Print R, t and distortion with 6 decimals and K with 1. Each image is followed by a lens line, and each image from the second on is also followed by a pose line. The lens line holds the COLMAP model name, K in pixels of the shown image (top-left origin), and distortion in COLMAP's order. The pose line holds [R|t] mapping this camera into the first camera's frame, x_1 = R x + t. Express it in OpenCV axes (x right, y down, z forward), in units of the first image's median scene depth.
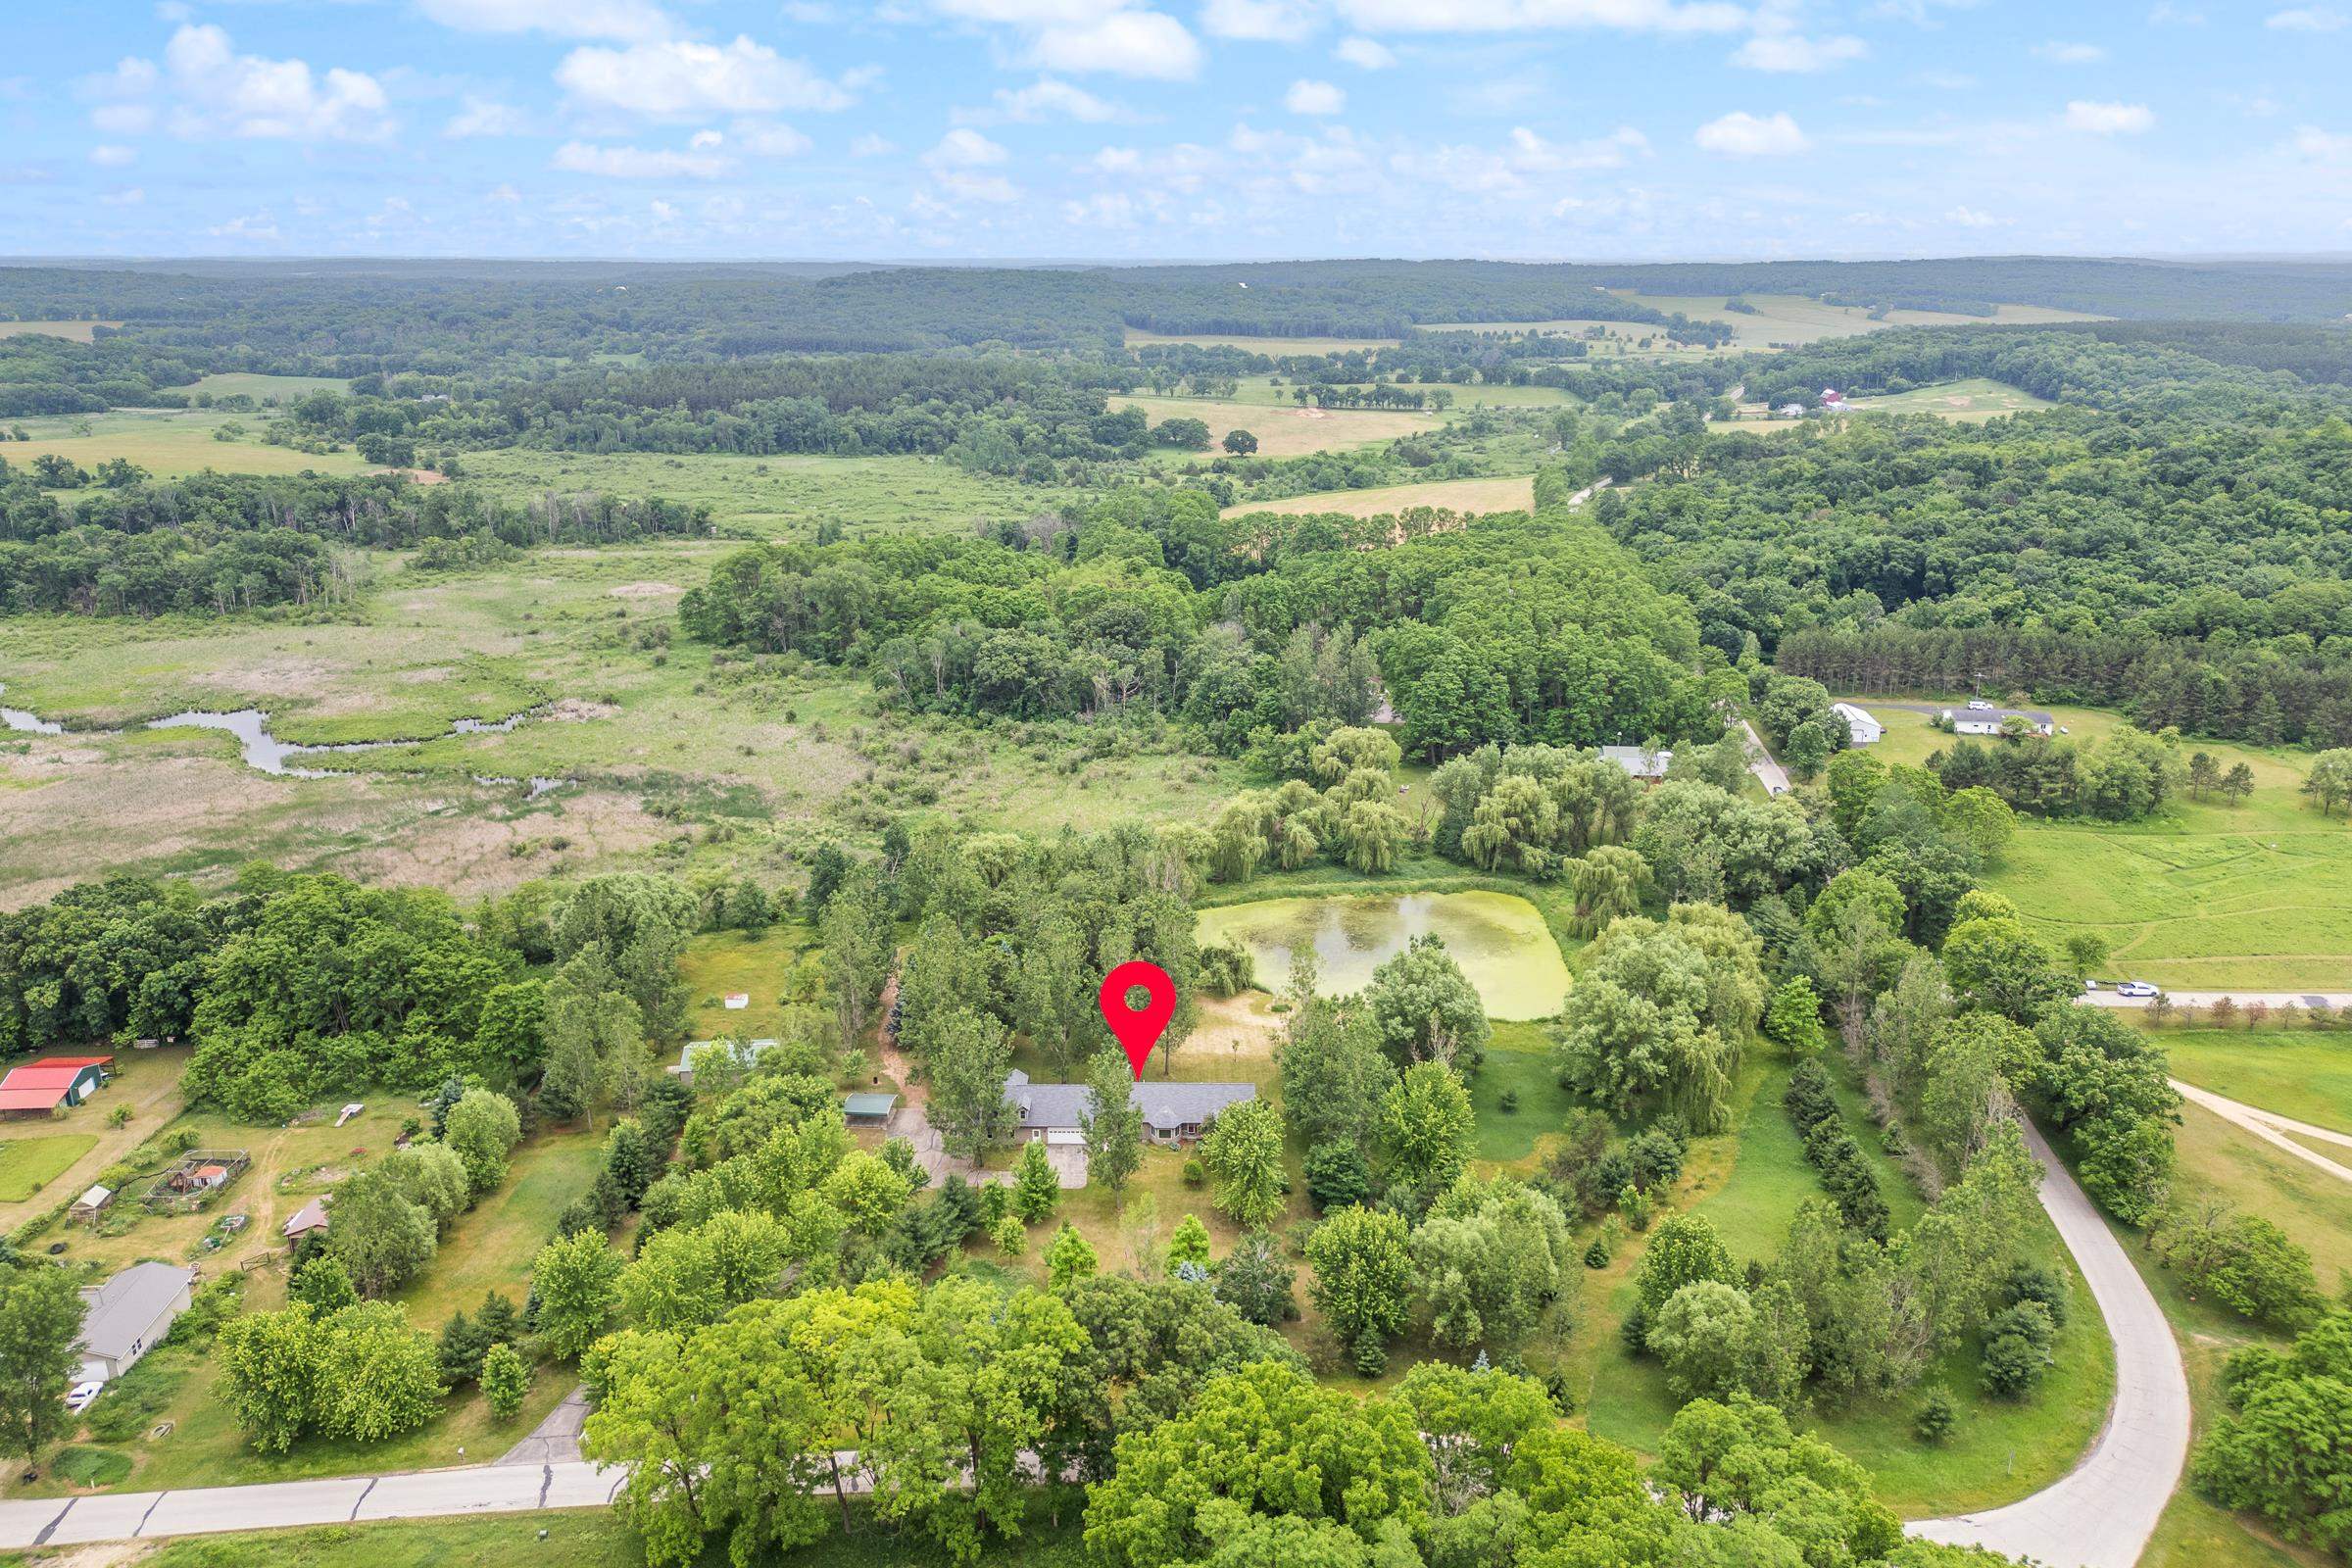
lens RADIAL K [[1639.5, 0, 1184.3], [0, 1639.5, 785.3], [0, 0, 1]] dist [0.099800, -0.117934]
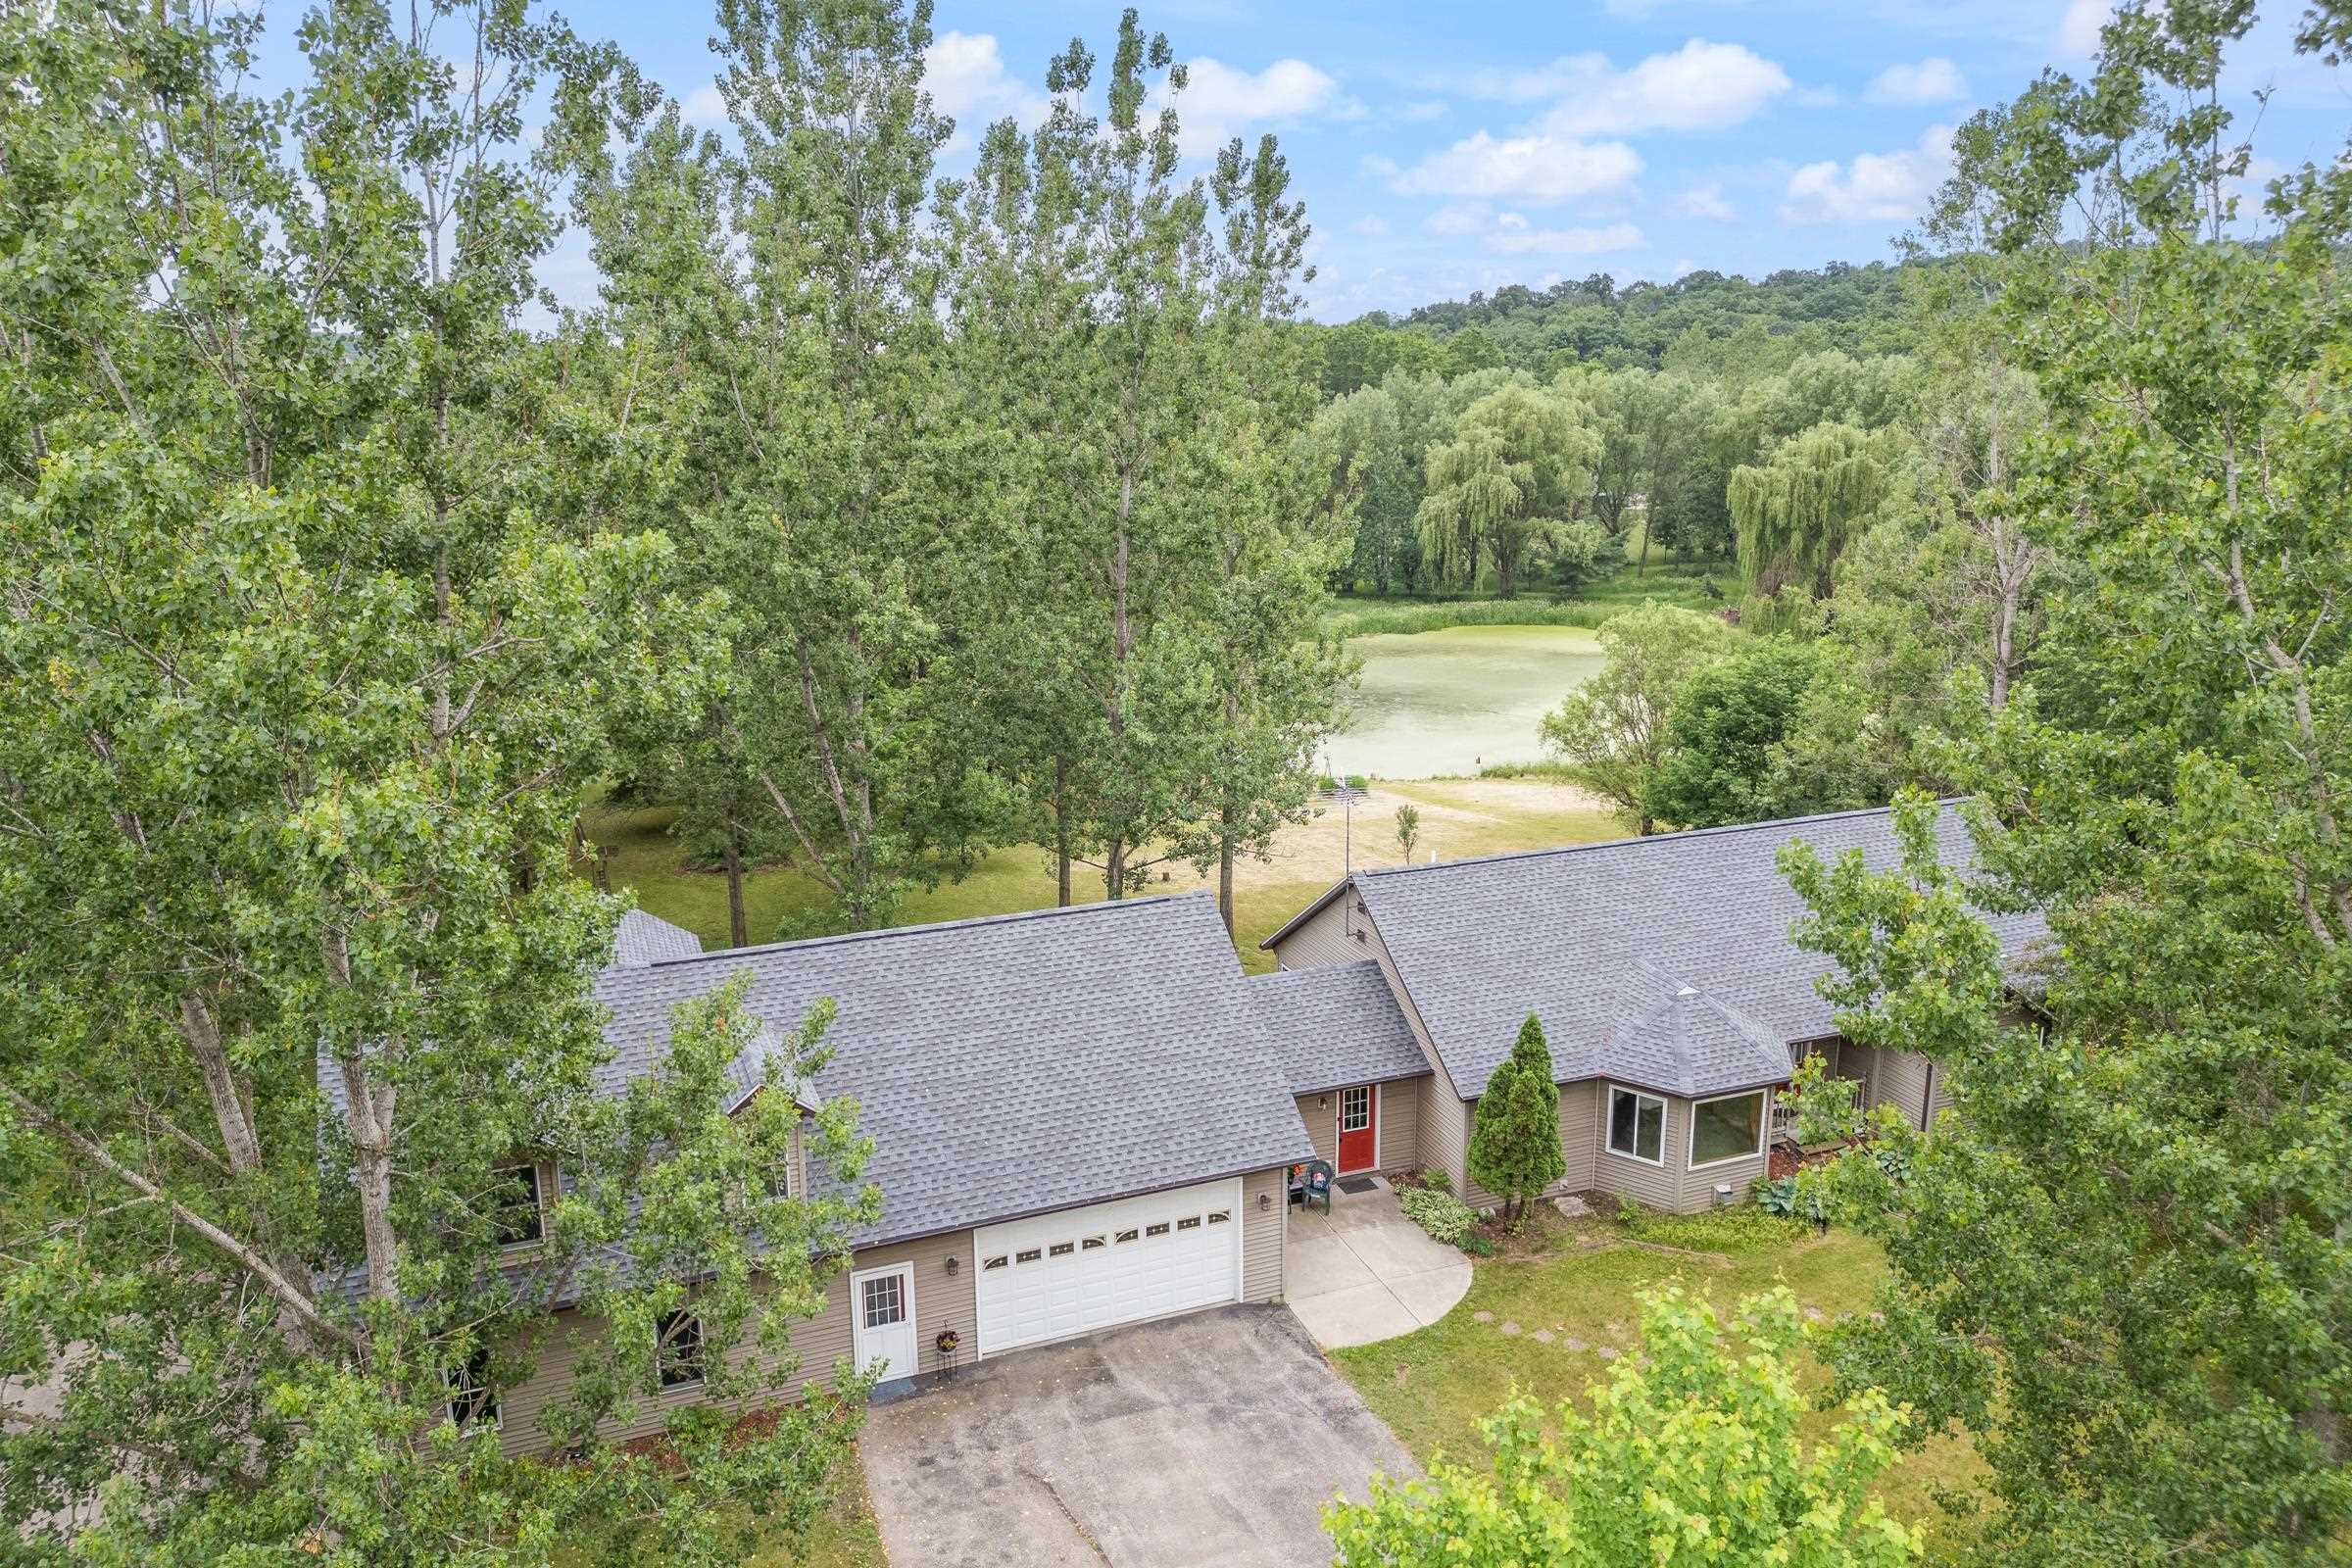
lens RADIAL K [[1633.0, 0, 1178.9], [0, 1633.0, 751.4], [0, 0, 1]] dist [0.077359, -0.085365]
pose [[0.927088, -0.086687, 0.364683, -0.059862], [0.119623, 0.990442, -0.068670, 0.098277], [-0.355245, 0.107287, 0.928596, 0.471780]]
